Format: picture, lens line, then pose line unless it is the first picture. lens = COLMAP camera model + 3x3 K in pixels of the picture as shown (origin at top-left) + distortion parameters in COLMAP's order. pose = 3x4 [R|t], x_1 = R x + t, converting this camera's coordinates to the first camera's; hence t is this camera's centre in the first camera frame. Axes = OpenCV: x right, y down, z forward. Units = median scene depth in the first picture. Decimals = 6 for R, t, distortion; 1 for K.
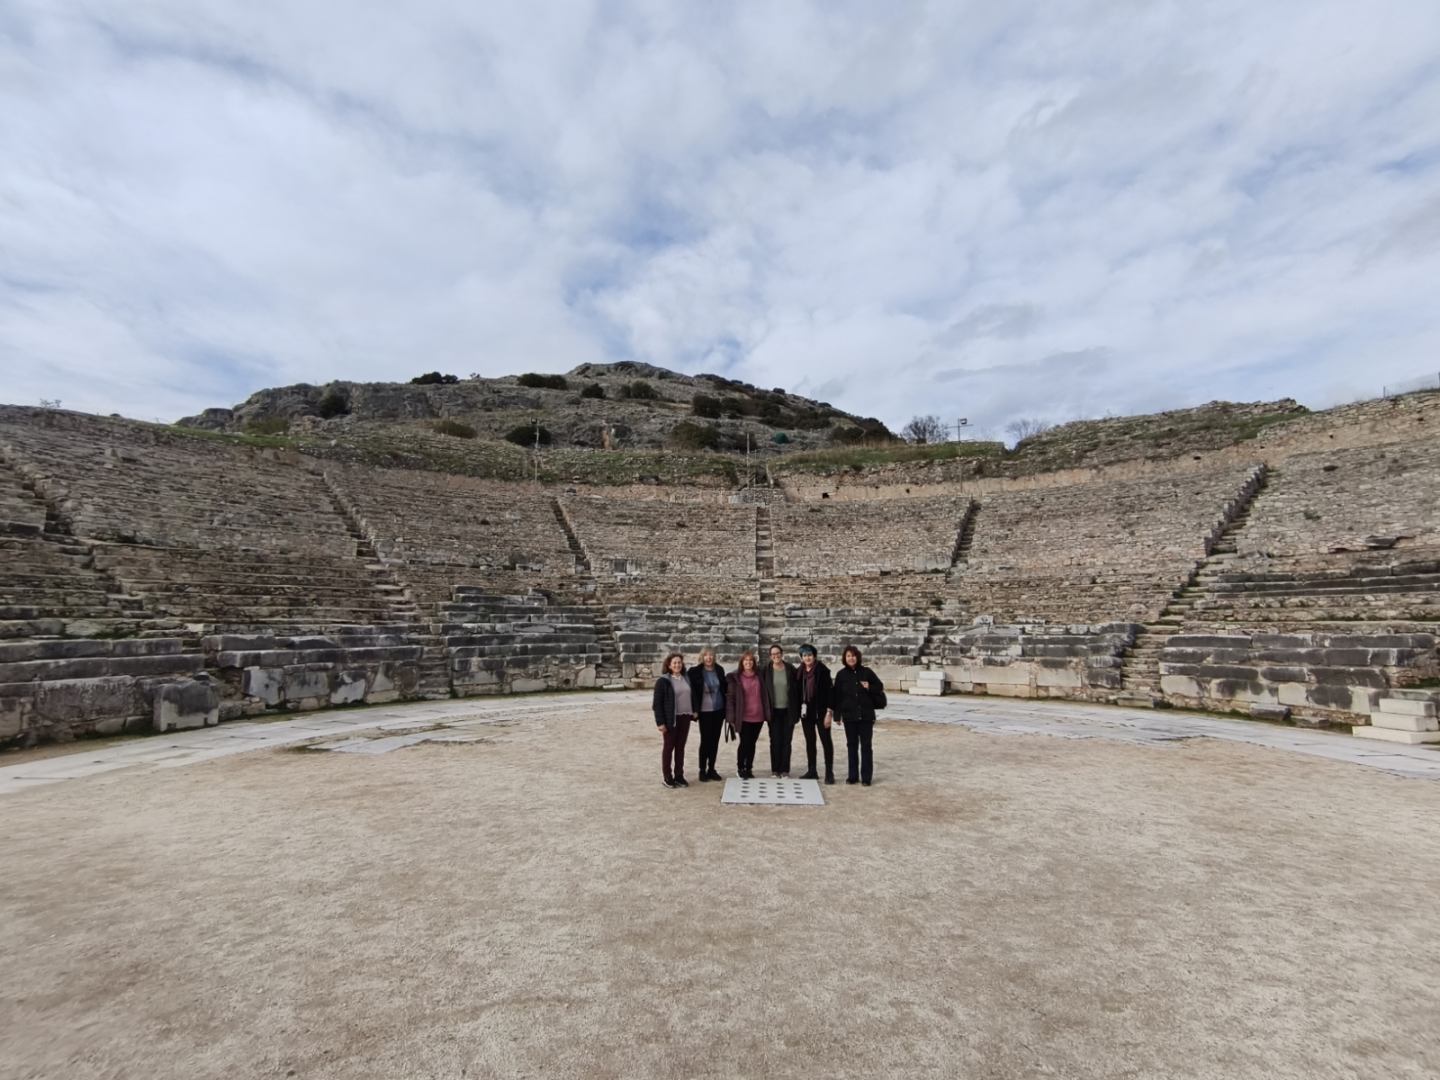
lens RADIAL K [[622.5, 0, 720.0], [0, 622.5, 540.0], [0, 0, 1]] dist [0.000060, -0.000789]
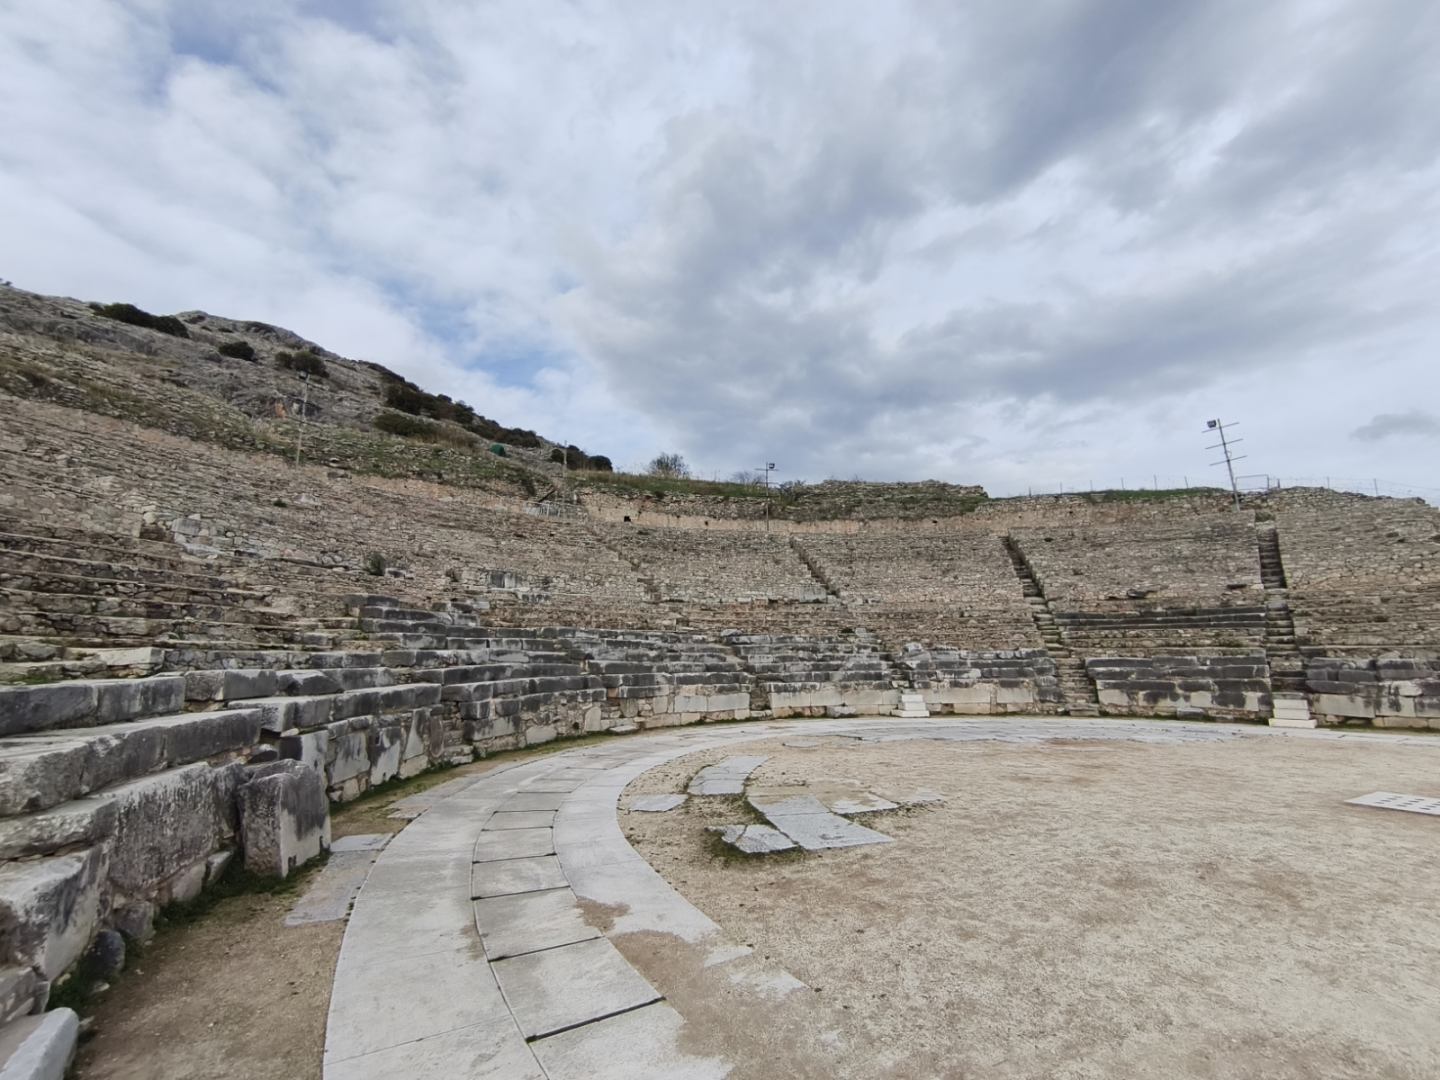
lens RADIAL K [[622.5, 0, 720.0], [0, 622.5, 540.0], [0, 0, 1]] dist [0.000060, -0.000789]
pose [[0.849409, 0.091655, 0.519715, -0.505014], [-0.067289, 0.995575, -0.065601, 0.036702], [-0.523428, 0.020751, 0.851817, 0.243912]]
